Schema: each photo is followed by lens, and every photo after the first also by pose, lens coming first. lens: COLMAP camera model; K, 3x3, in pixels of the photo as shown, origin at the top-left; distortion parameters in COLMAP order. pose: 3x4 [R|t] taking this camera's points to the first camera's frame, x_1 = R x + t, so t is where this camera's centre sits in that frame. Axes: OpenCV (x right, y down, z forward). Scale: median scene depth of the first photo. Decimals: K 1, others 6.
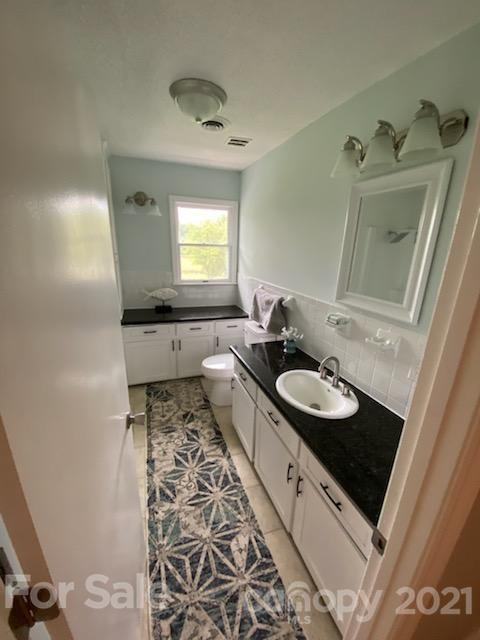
lens RADIAL K [[261.2, 0, 237.8], [0, 261.2, 319.3], [0, 0, 1]] dist [0.031317, -0.025832]
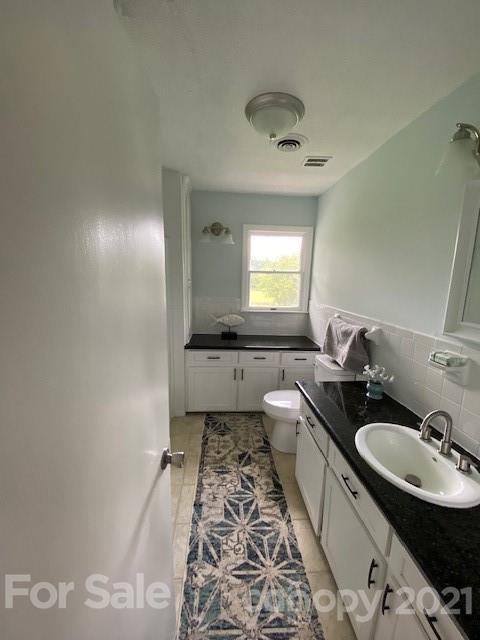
lens RADIAL K [[261.2, 0, 237.8], [0, 261.2, 319.3], [0, 0, 1]] dist [0.031317, -0.025832]
pose [[0.962718, 0.040504, -0.267459, 0.007512], [-0.073057, 0.990917, -0.112902, 0.012633], [0.260456, 0.128233, 0.956932, 0.108549]]
